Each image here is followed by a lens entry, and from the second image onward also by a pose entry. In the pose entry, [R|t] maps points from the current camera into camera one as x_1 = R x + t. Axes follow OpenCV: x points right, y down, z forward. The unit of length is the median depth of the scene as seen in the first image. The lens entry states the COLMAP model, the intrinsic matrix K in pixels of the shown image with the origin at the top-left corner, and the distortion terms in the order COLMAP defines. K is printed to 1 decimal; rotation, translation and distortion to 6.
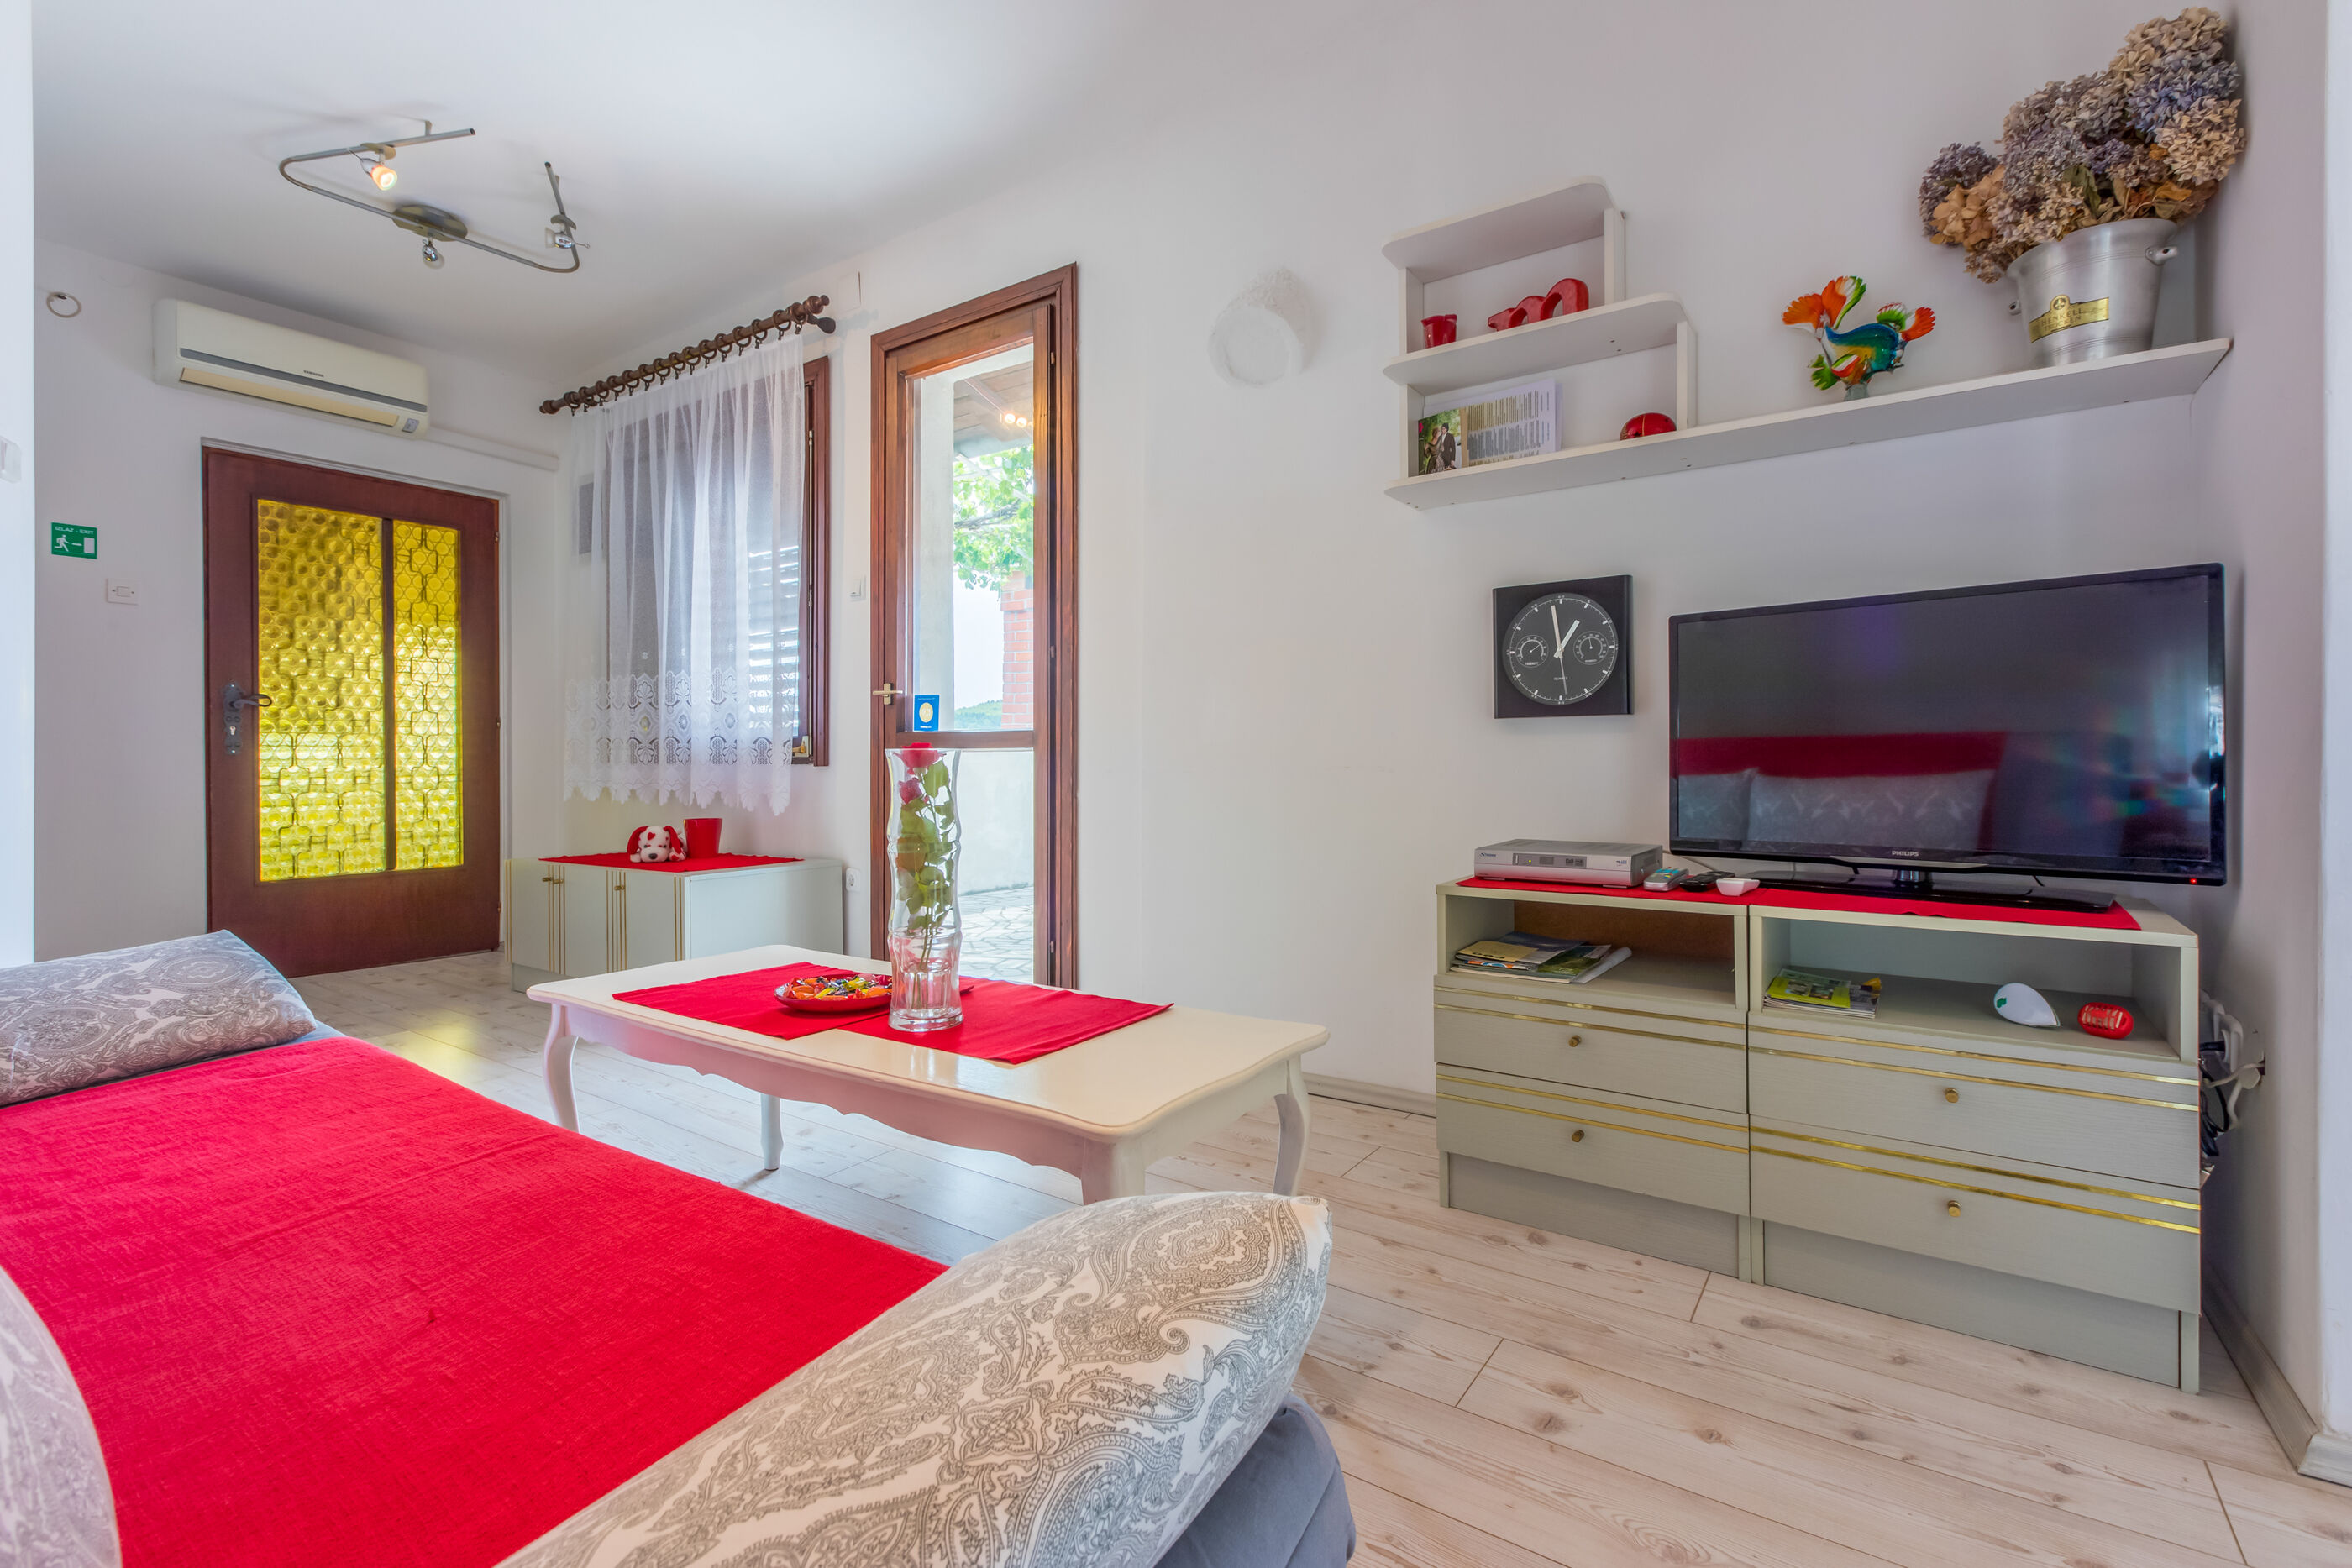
lens RADIAL K [[1063.7, 0, 1160.3], [0, 1063.7, 754.4], [0, 0, 1]] dist [-0.000547, 0.000040]
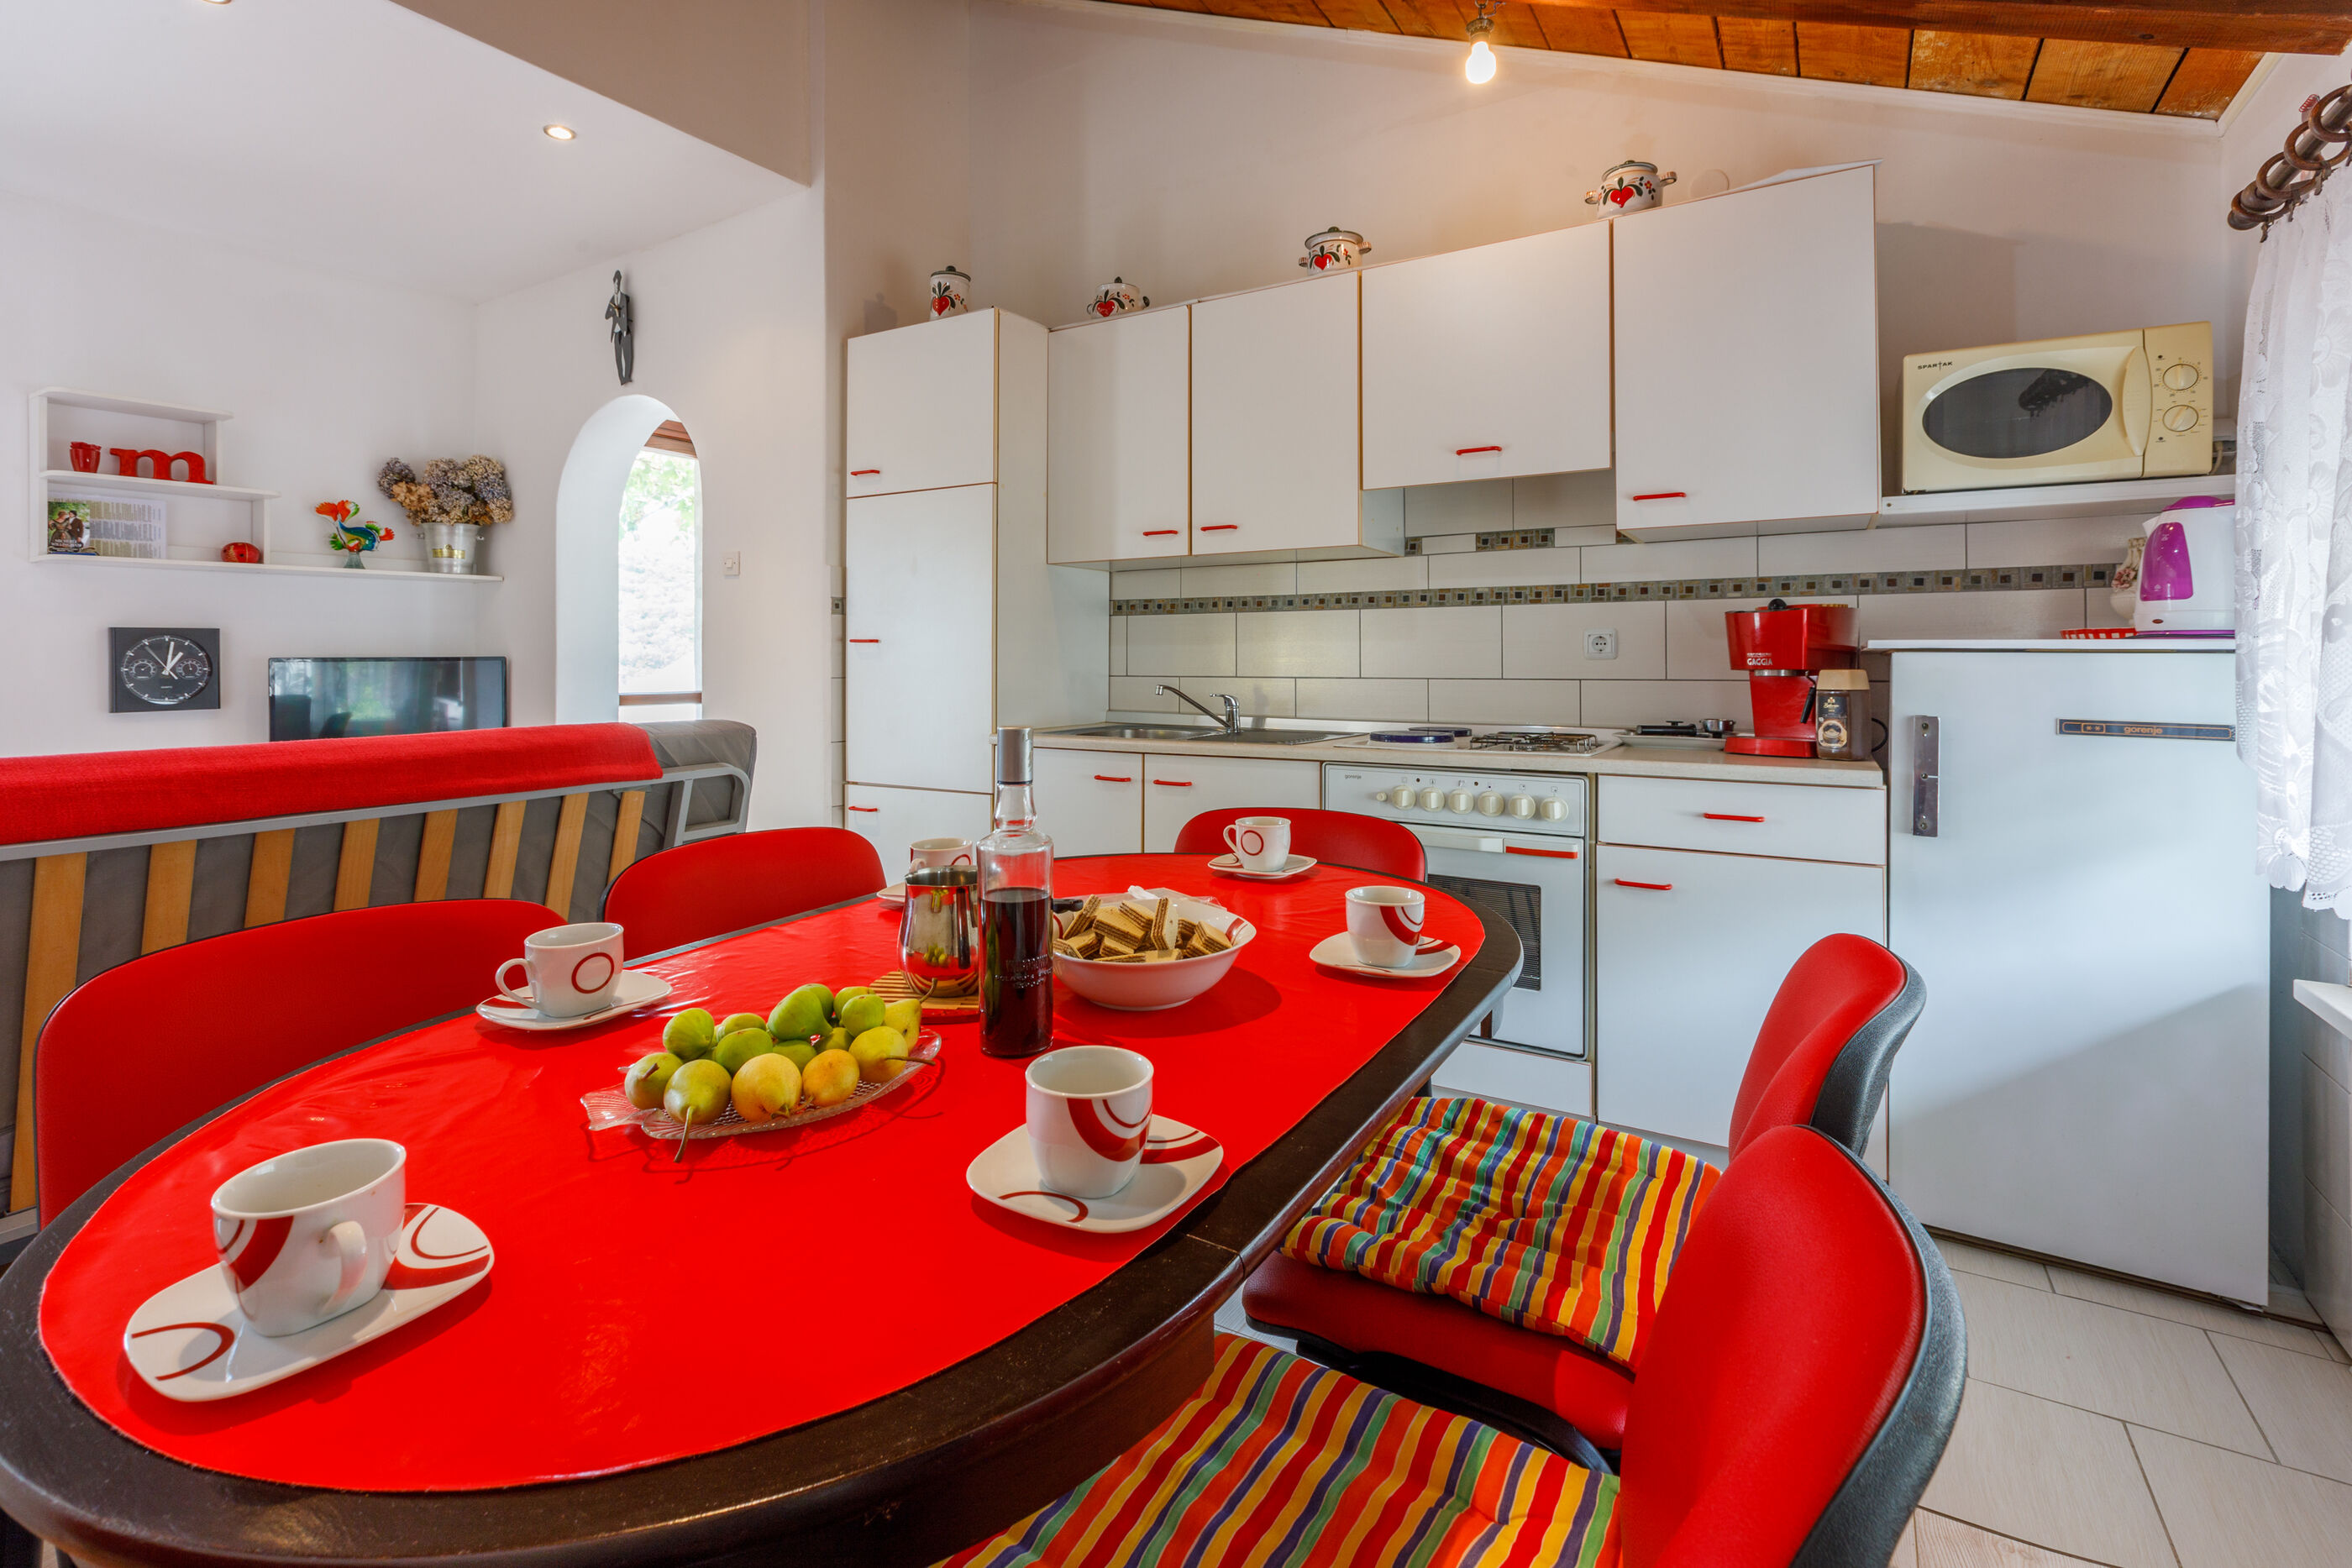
lens RADIAL K [[1063.9, 0, 1170.9], [0, 1063.9, 647.7], [0, 0, 1]] dist [-0.002211, -0.000263]
pose [[-0.071743, 0.010060, 0.997372, -1.332840], [0.001092, 0.999949, -0.010007, -0.112236], [-0.997423, 0.000371, -0.071750, -0.405951]]
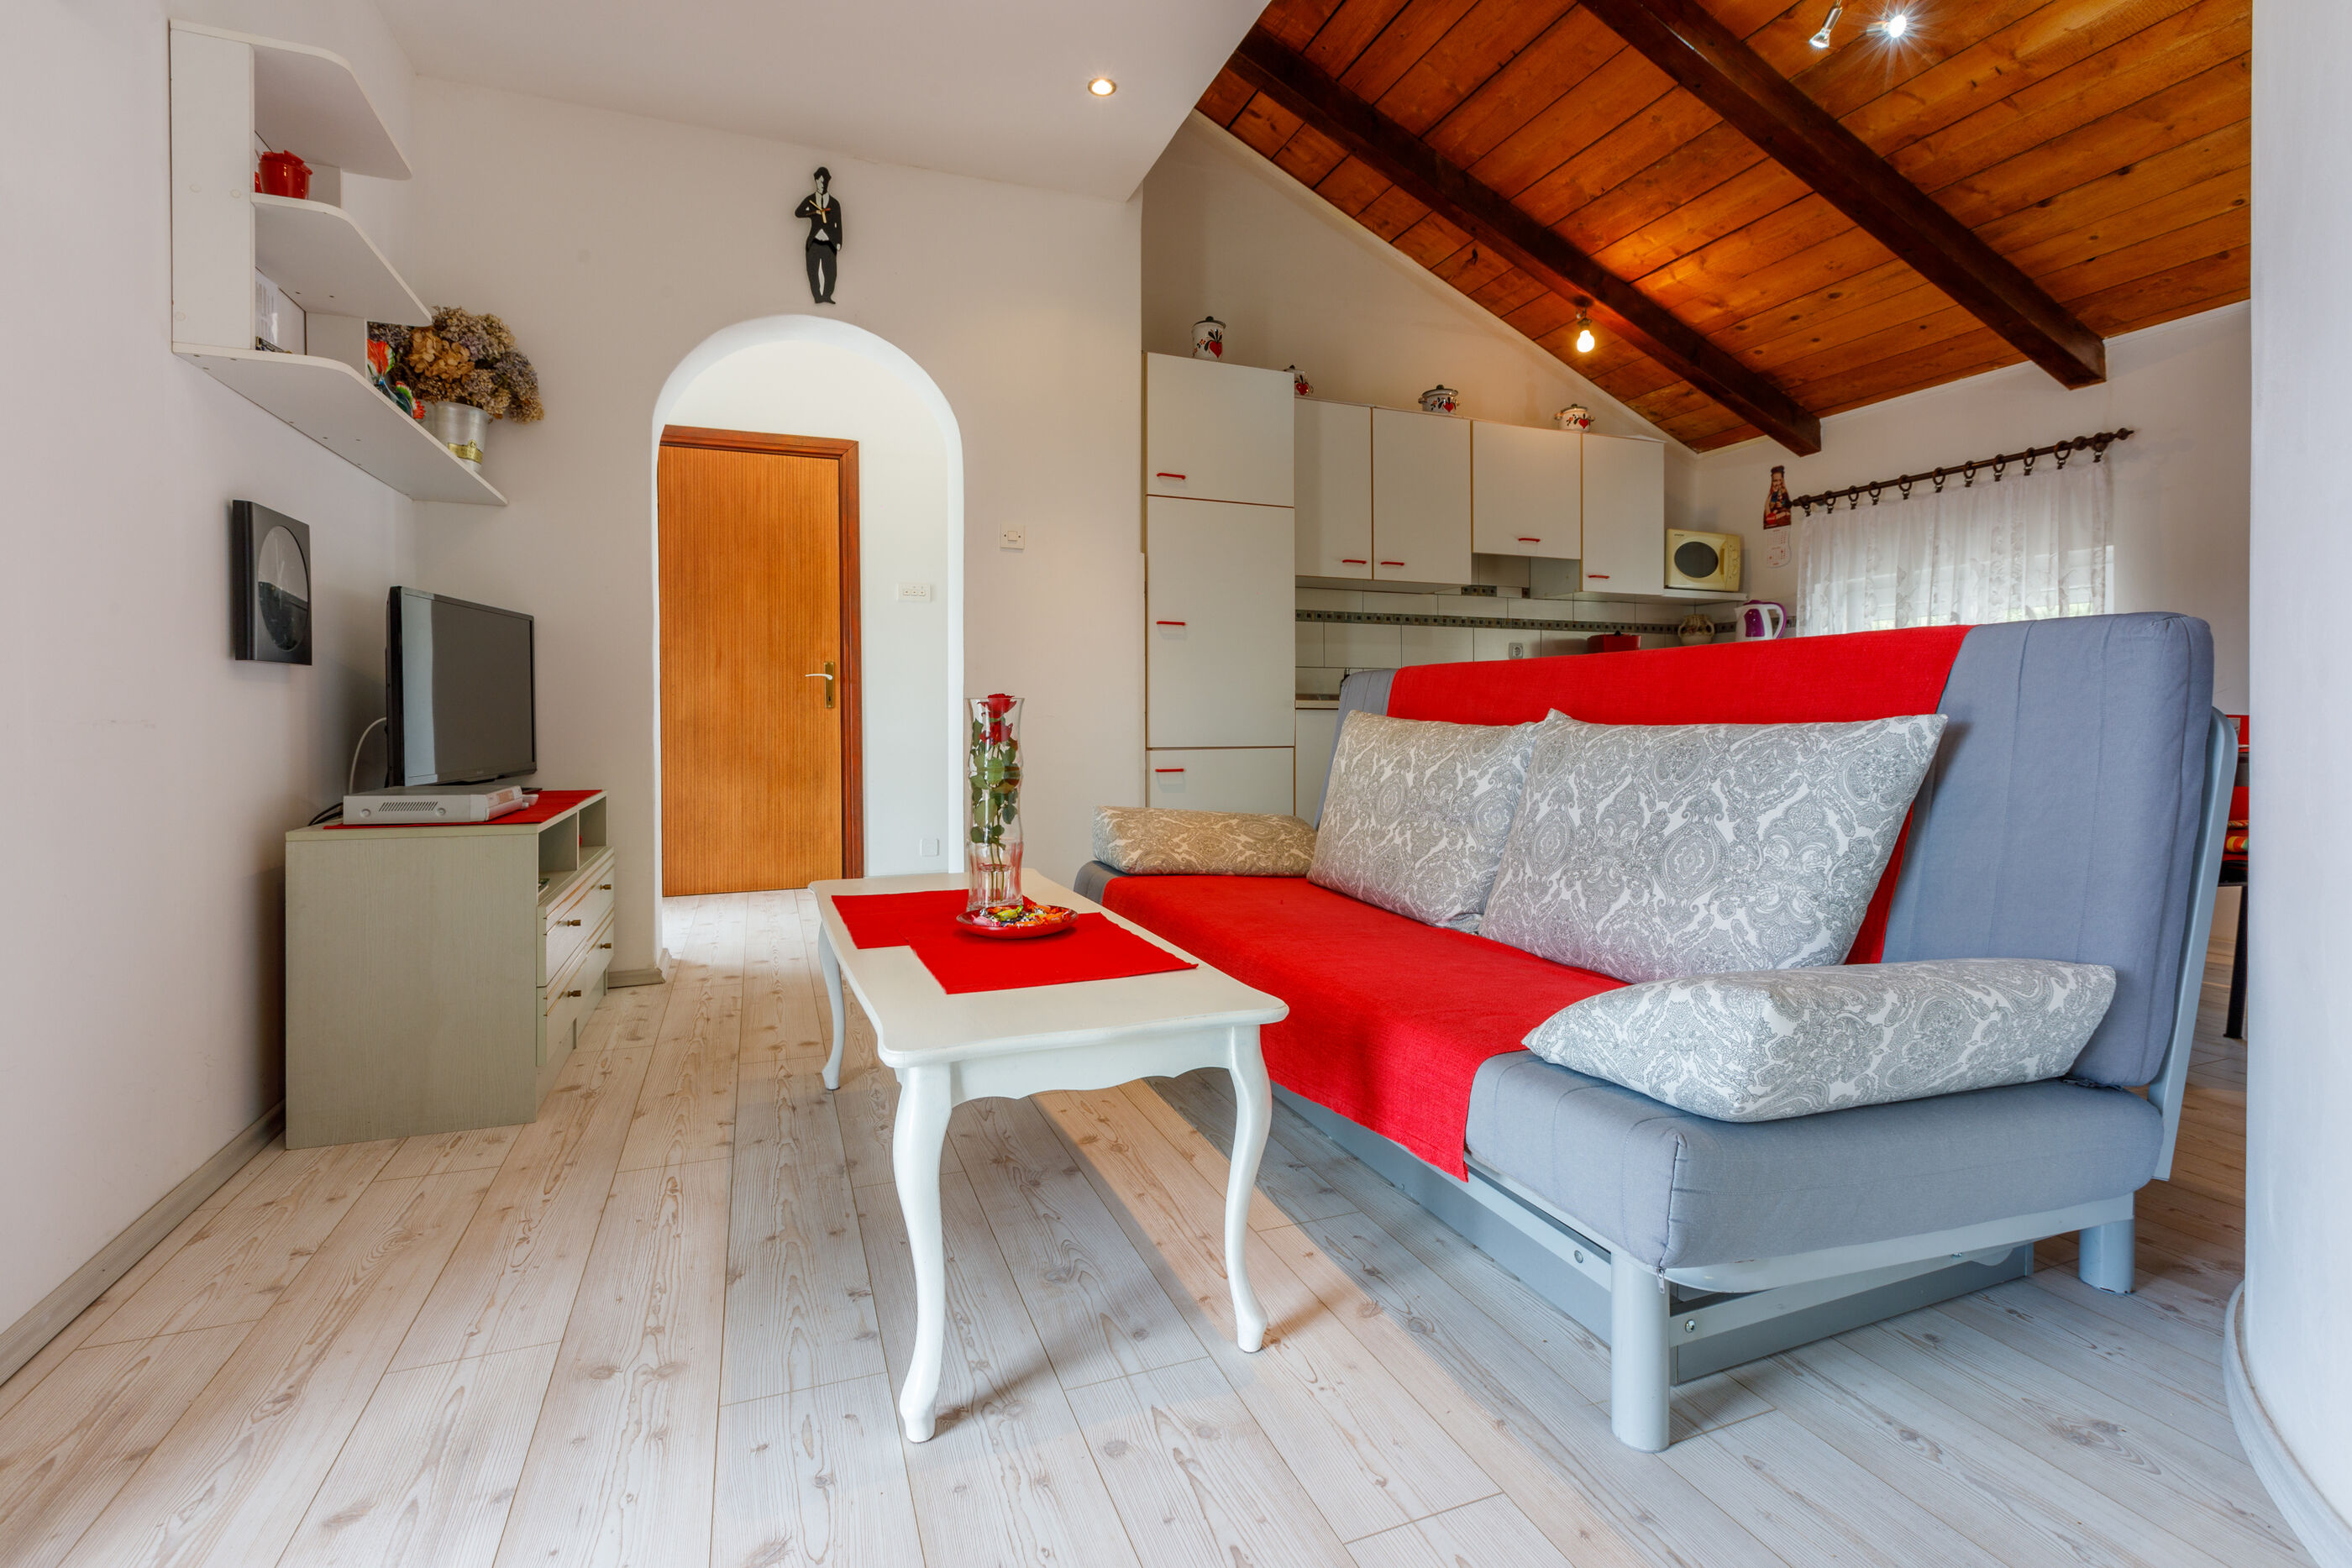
lens RADIAL K [[1051.0, 0, 1159.4], [0, 1051.0, 729.4], [0, 0, 1]] dist [-0.002408, -0.000782]
pose [[-0.835115, -0.005095, 0.550051, -0.734550], [0.001249, 0.999937, 0.011160, 0.013581], [-0.550074, 0.010007, -0.835056, 1.329789]]
